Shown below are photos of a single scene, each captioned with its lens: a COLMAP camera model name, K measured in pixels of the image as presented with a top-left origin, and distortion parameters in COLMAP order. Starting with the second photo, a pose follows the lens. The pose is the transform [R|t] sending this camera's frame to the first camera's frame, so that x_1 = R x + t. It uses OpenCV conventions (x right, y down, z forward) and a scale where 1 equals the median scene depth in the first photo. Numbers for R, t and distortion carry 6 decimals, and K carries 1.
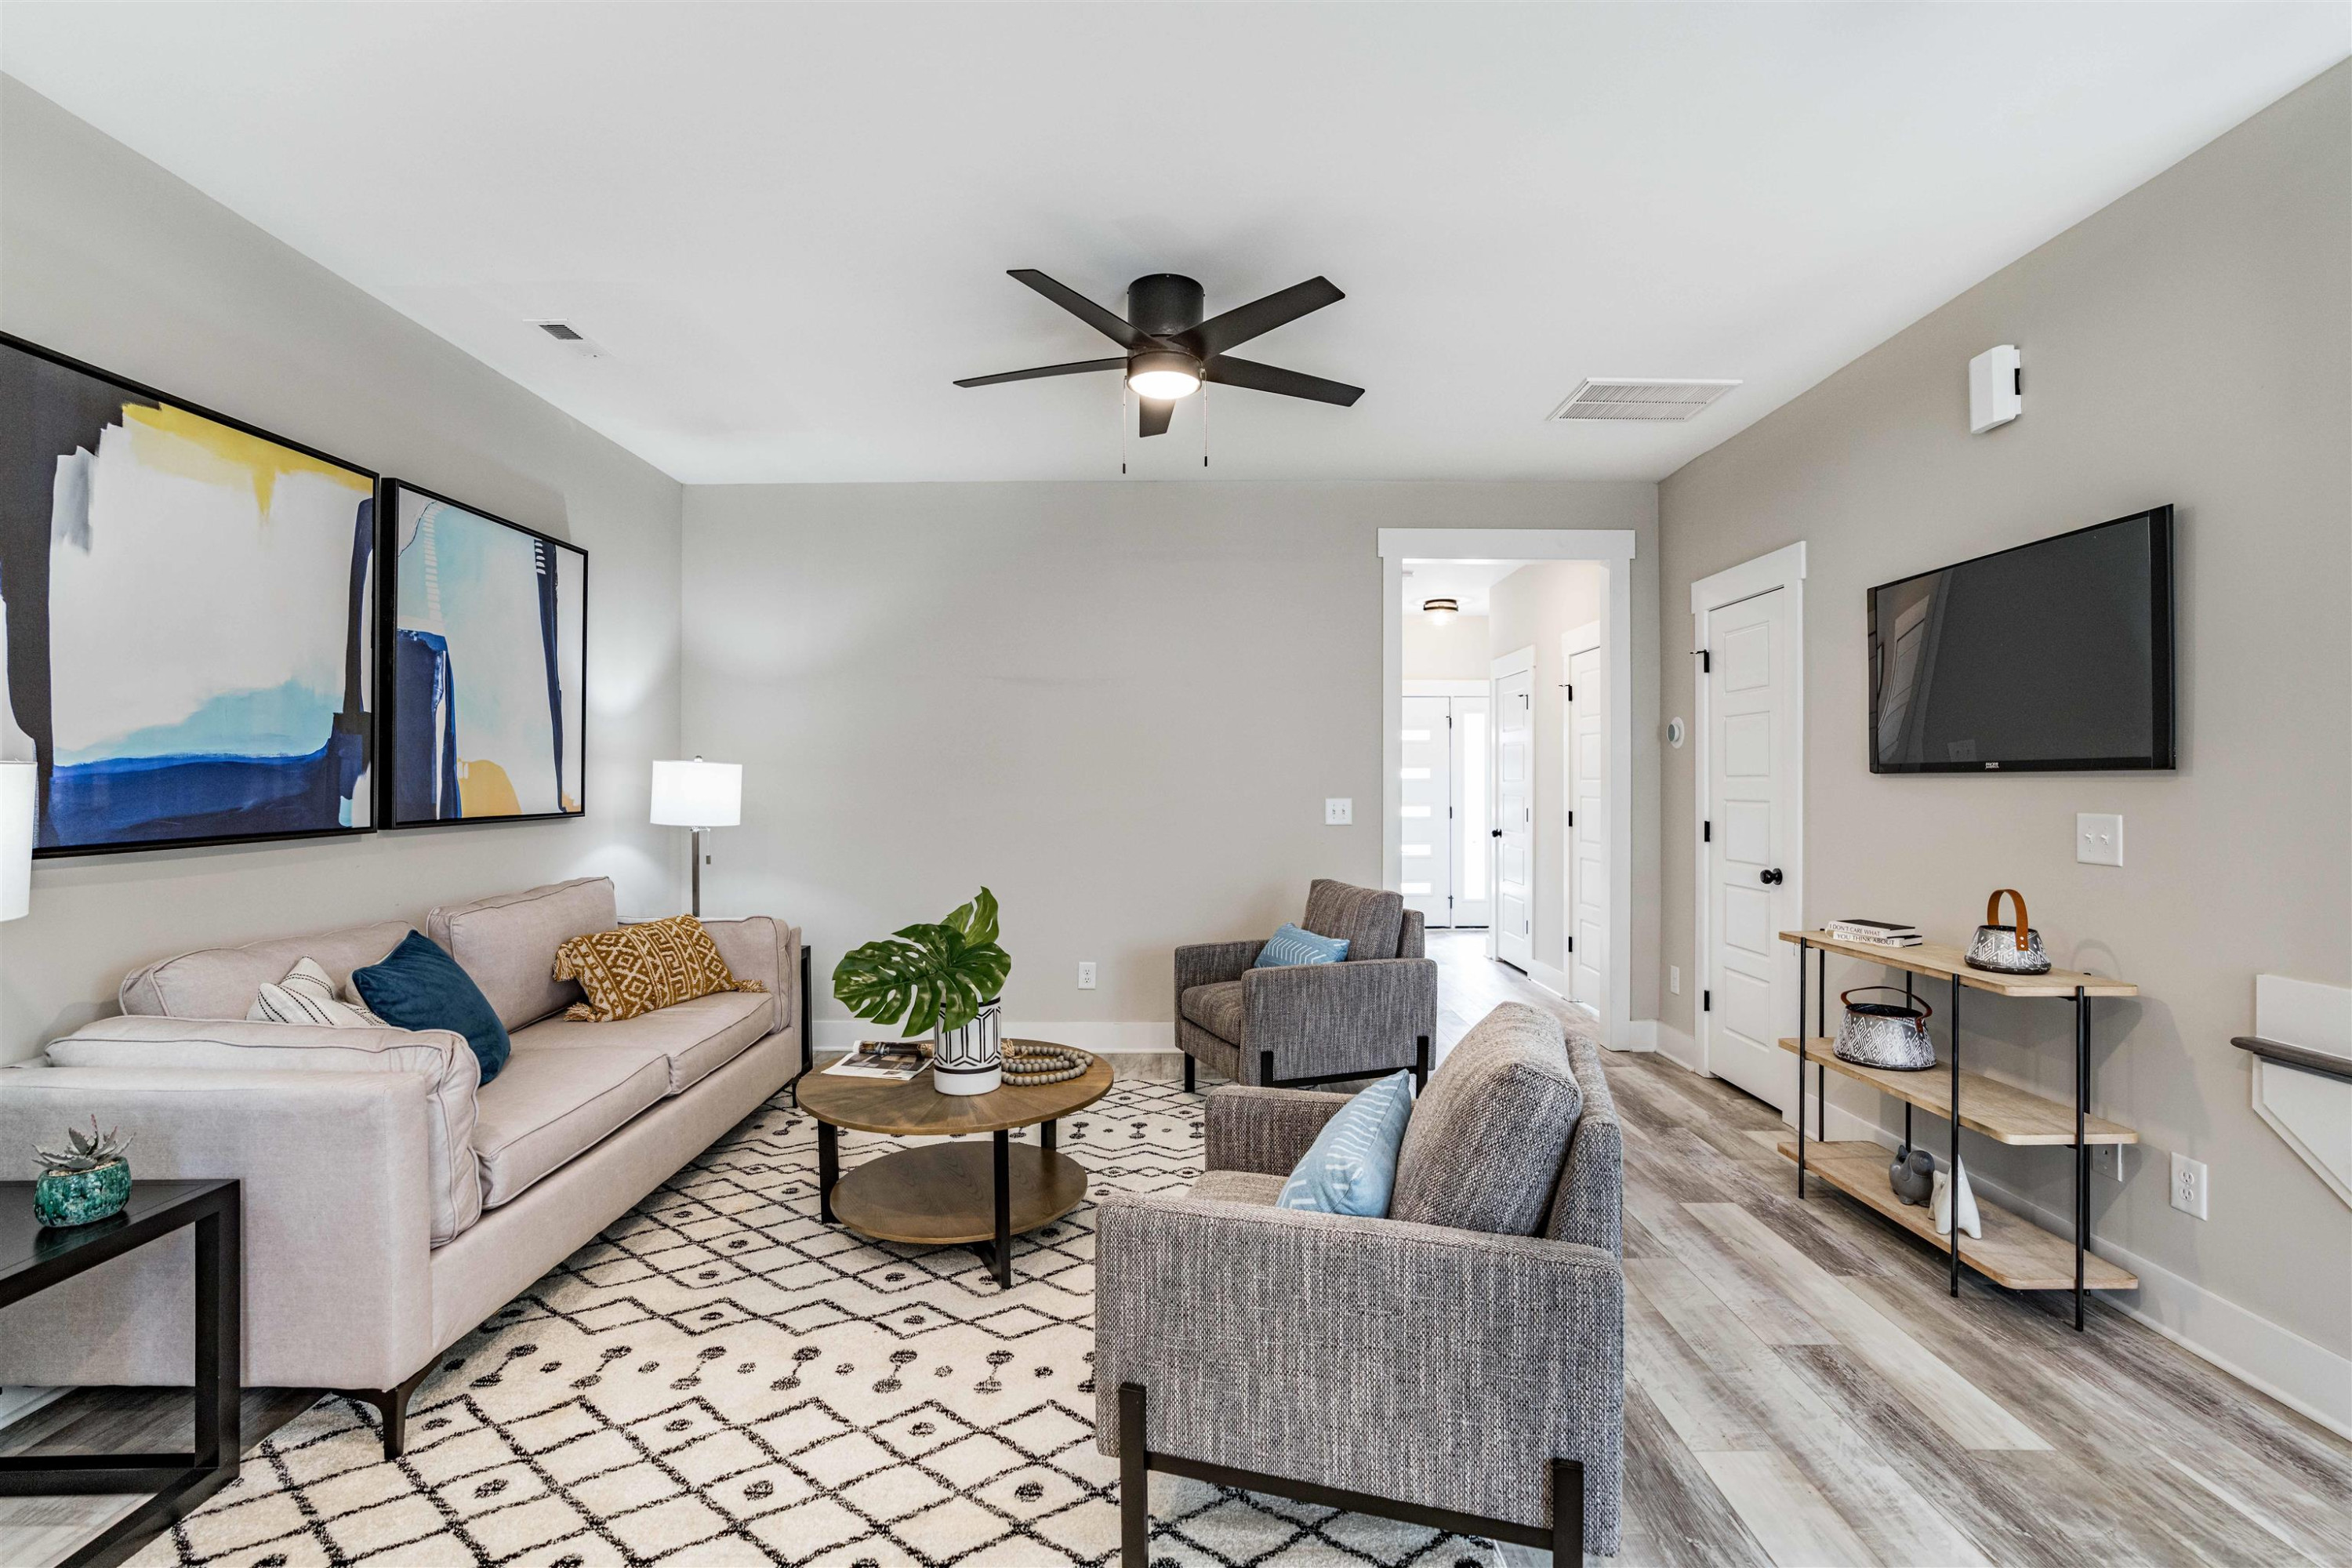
lens RADIAL K [[1082.8, 0, 1178.7], [0, 1082.8, 780.0], [0, 0, 1]] dist [-0.039852, 0.015603]
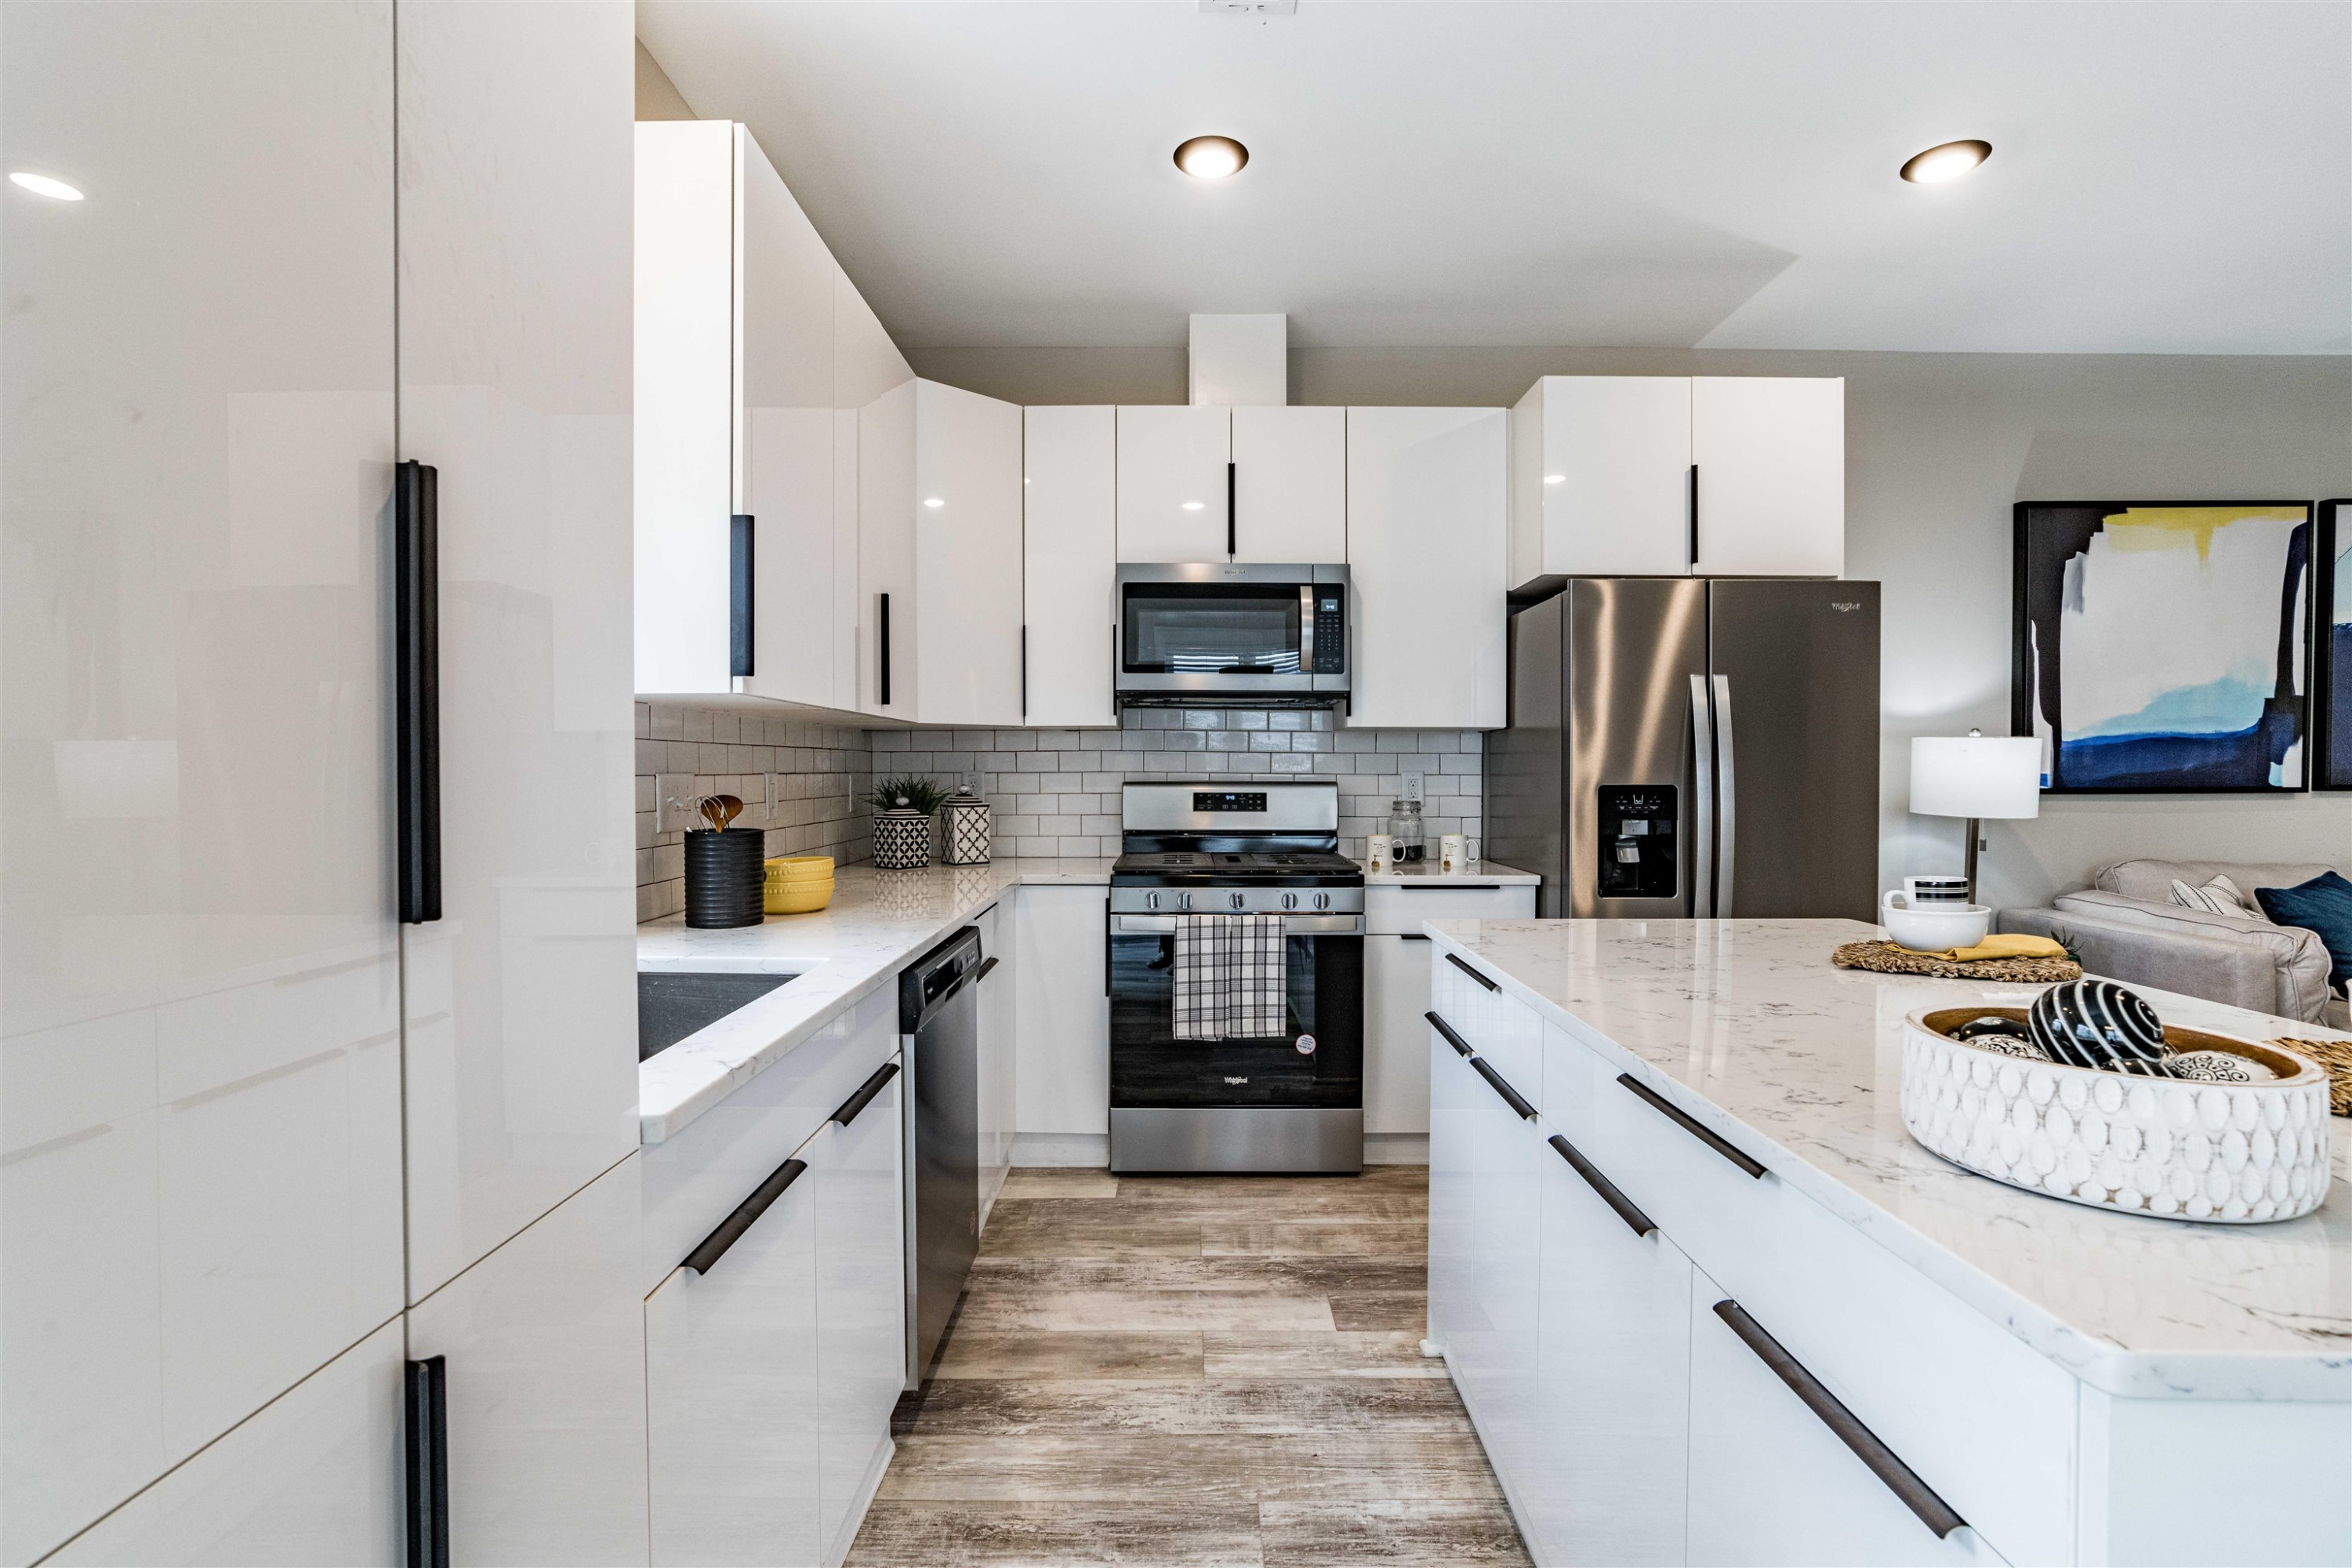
lens RADIAL K [[1082.8, 0, 1161.1], [0, 1082.8, 780.6], [0, 0, 1]] dist [-0.039852, 0.015603]
pose [[-0.003812, 0.015973, -0.999865, 0.510276], [-0.001758, 0.999871, 0.015980, 0.020049], [0.999991, 0.001818, -0.003783, -0.352958]]
